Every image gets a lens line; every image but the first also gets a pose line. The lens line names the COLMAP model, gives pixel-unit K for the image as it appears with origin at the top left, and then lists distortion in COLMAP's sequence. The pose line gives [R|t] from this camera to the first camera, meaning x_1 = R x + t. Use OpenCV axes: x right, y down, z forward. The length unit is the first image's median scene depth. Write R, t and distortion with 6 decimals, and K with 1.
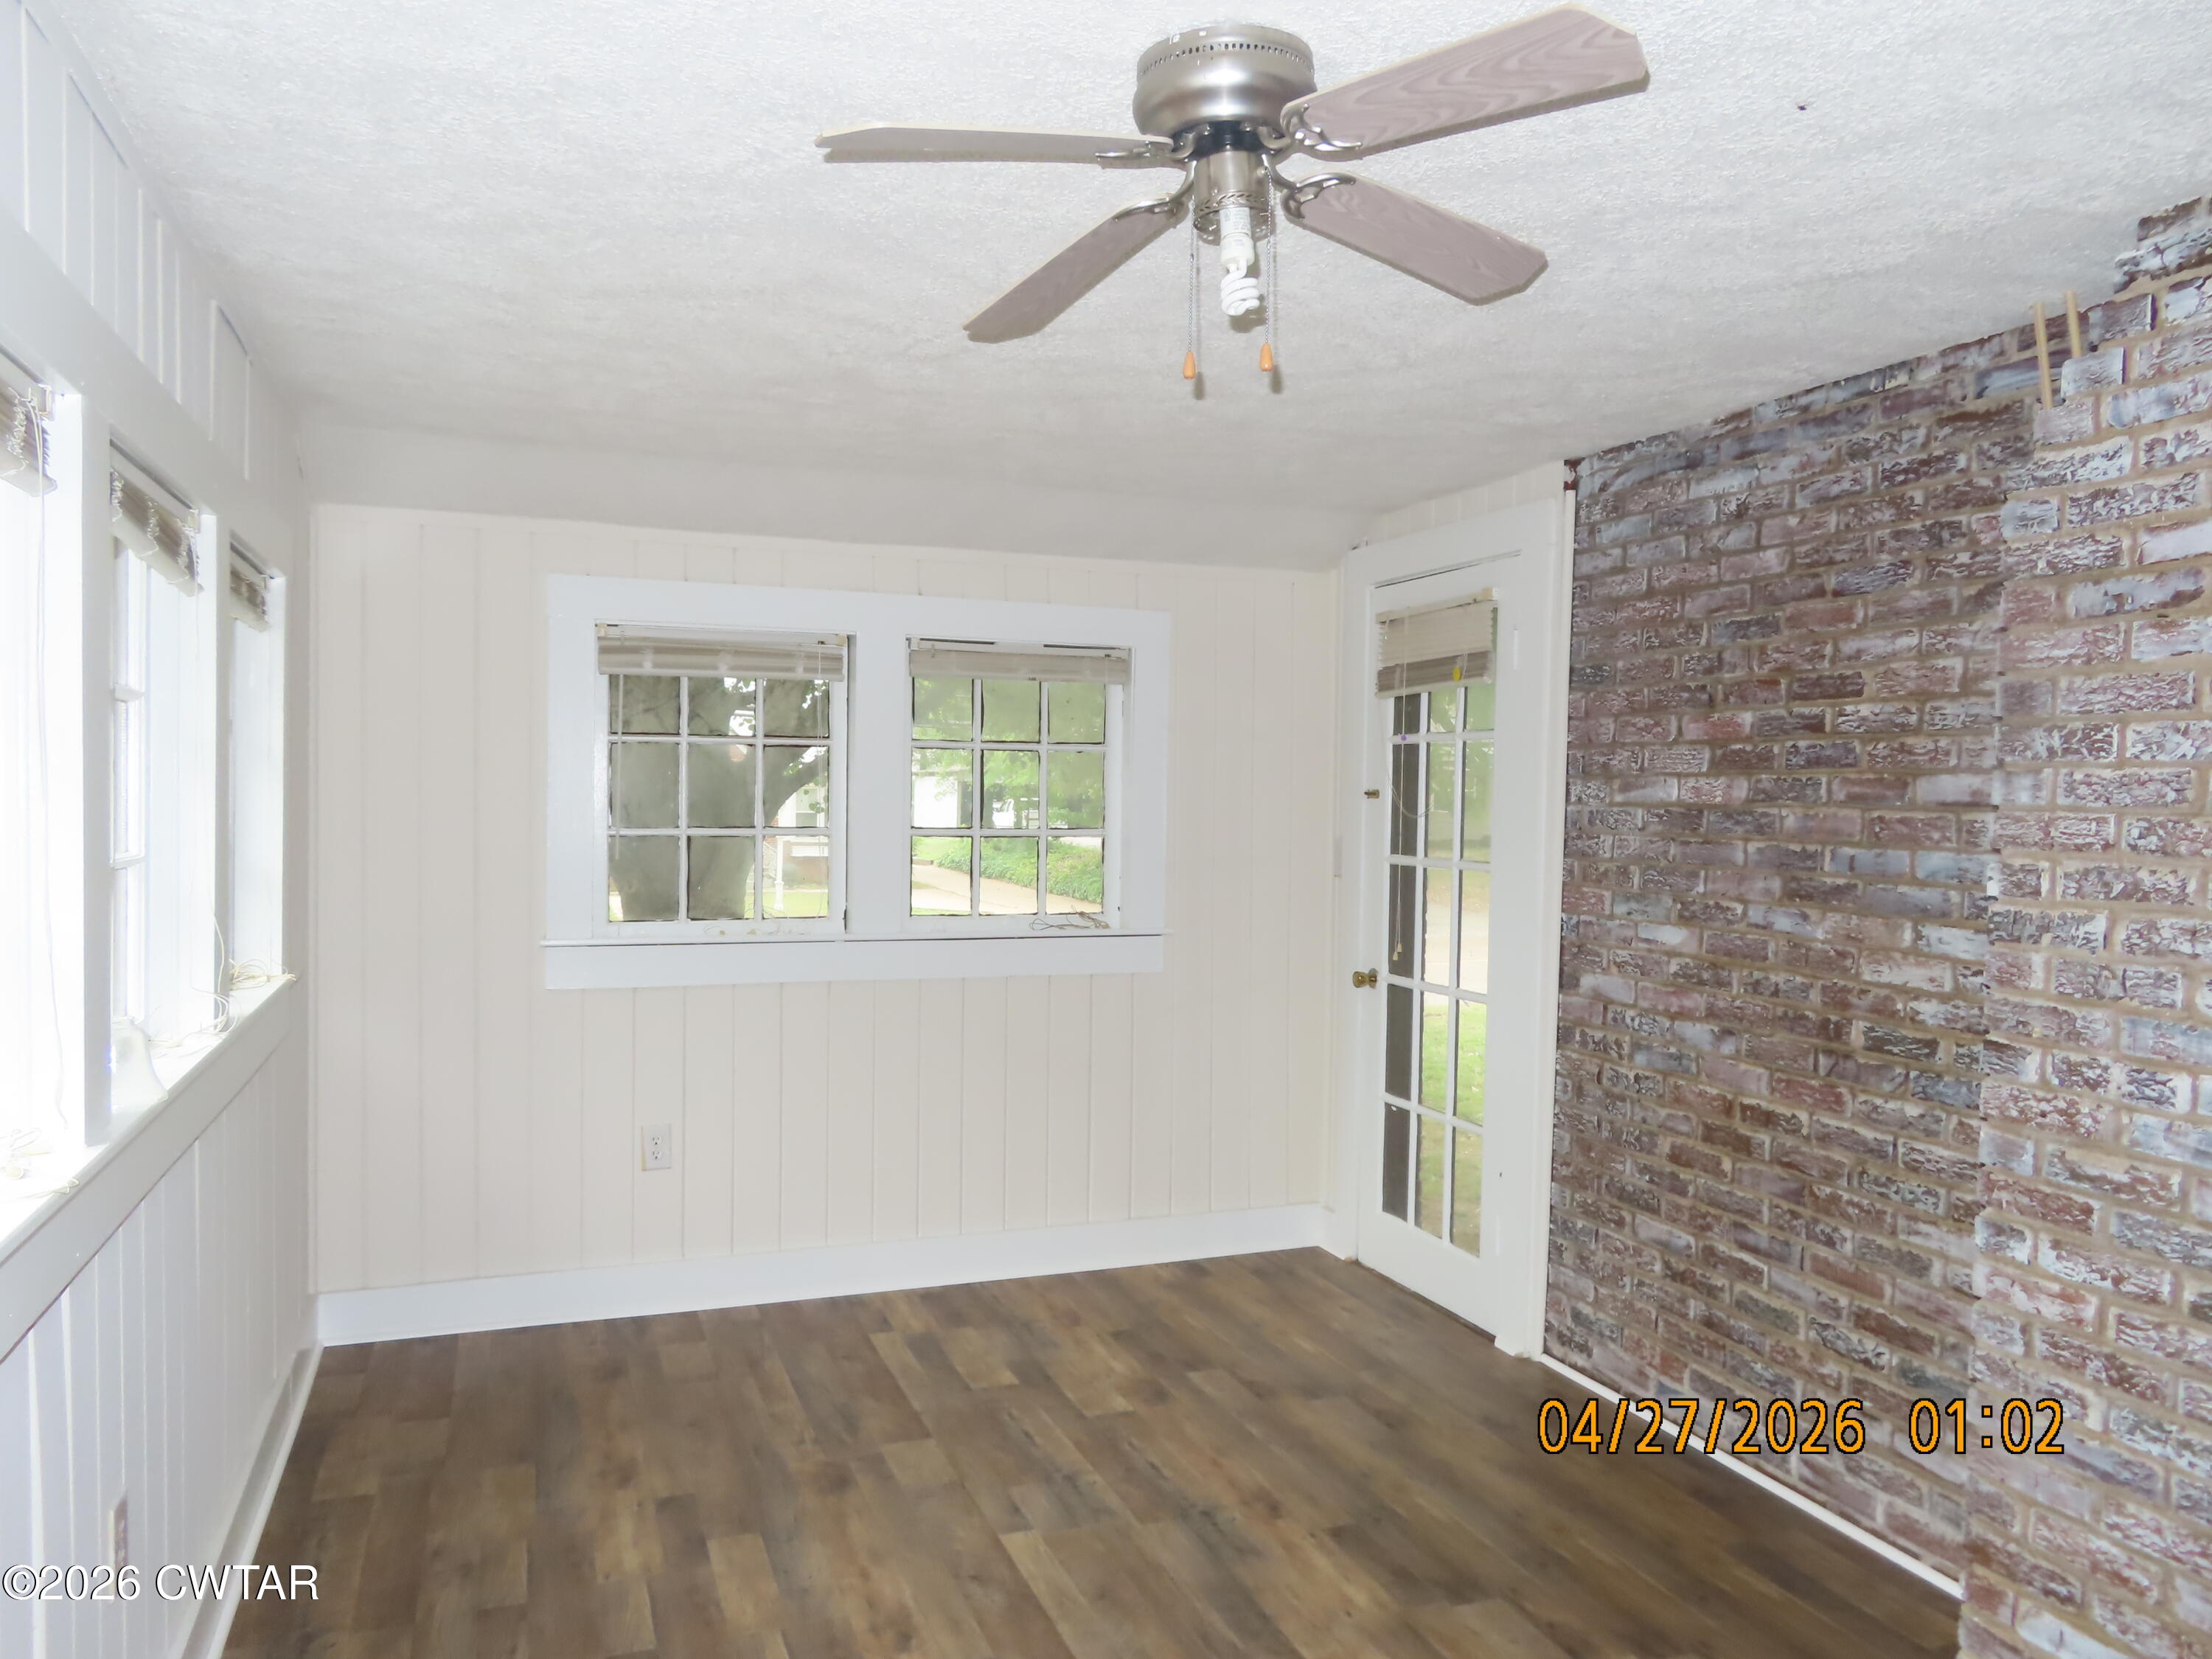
lens RADIAL K [[1589.9, 0, 1106.5], [0, 1589.9, 829.0], [0, 0, 1]] dist [-0.011332, 0.006050]
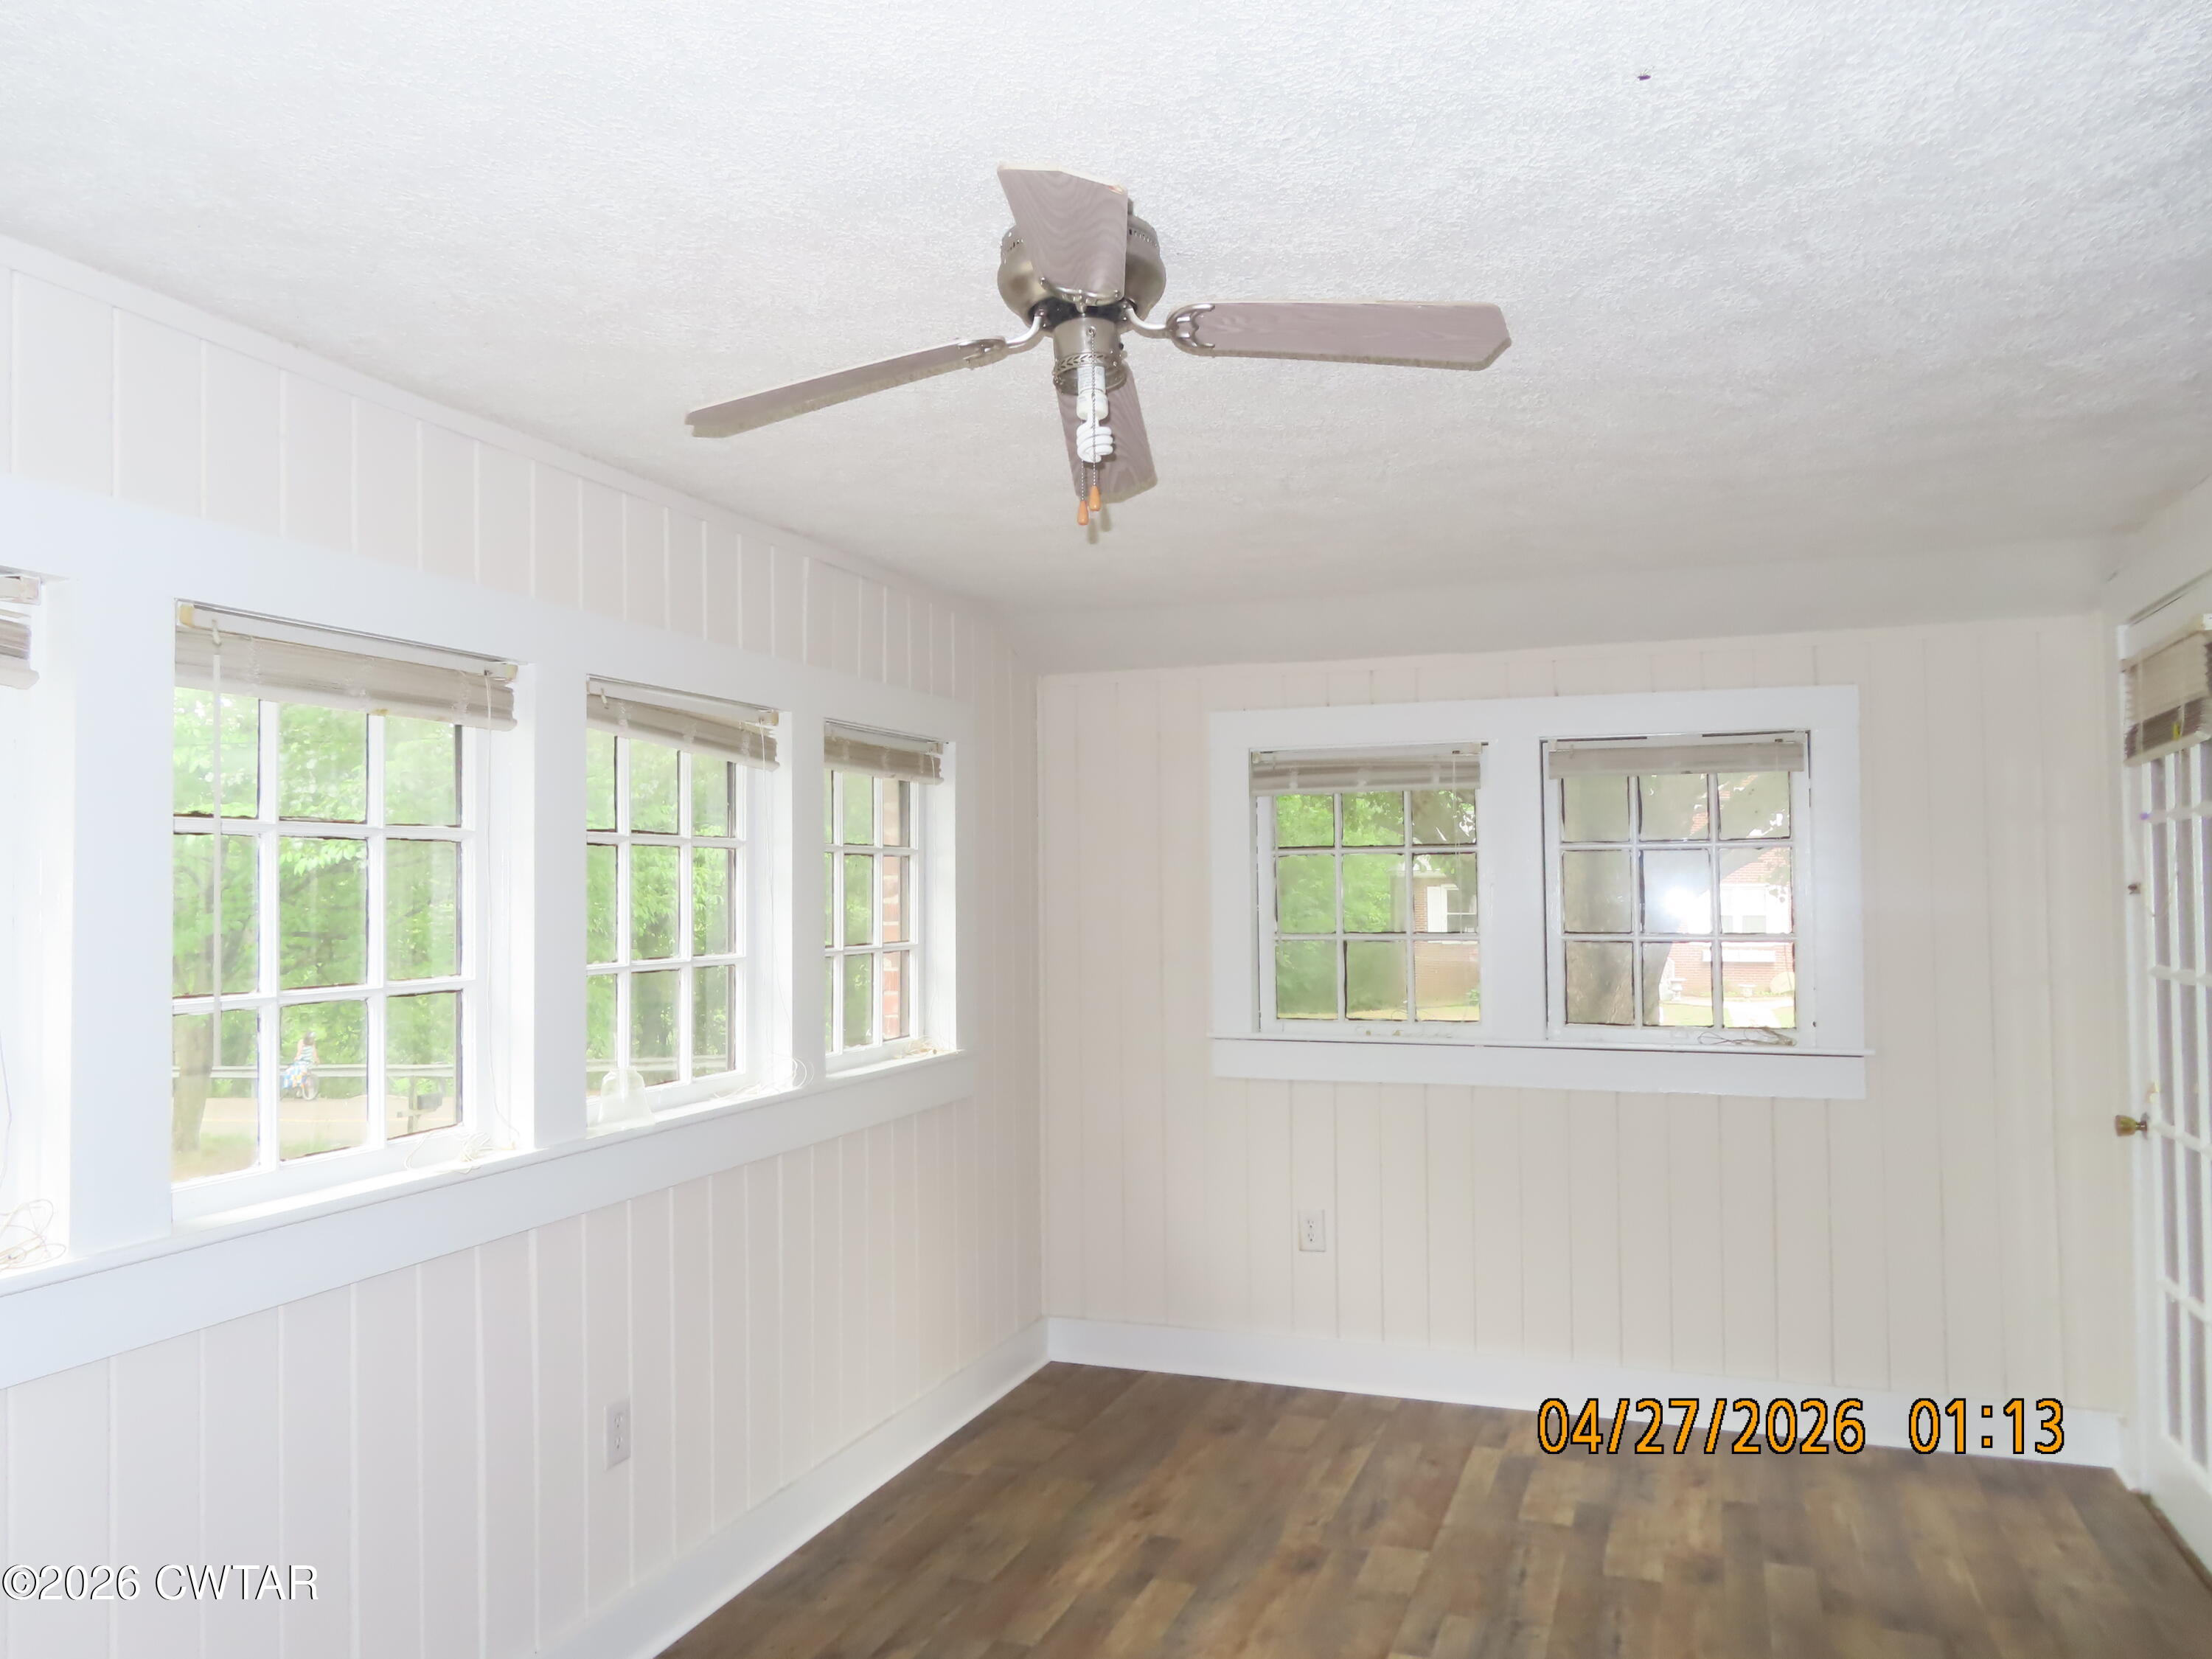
lens RADIAL K [[1589.9, 0, 1099.0], [0, 1589.9, 836.6], [0, 0, 1]] dist [-0.011332, 0.006050]
pose [[0.748511, -0.042713, -0.661745, 0.359224], [0.002934, 0.998127, -0.061107, -0.001196], [0.663116, 0.043798, 0.747234, 0.093132]]
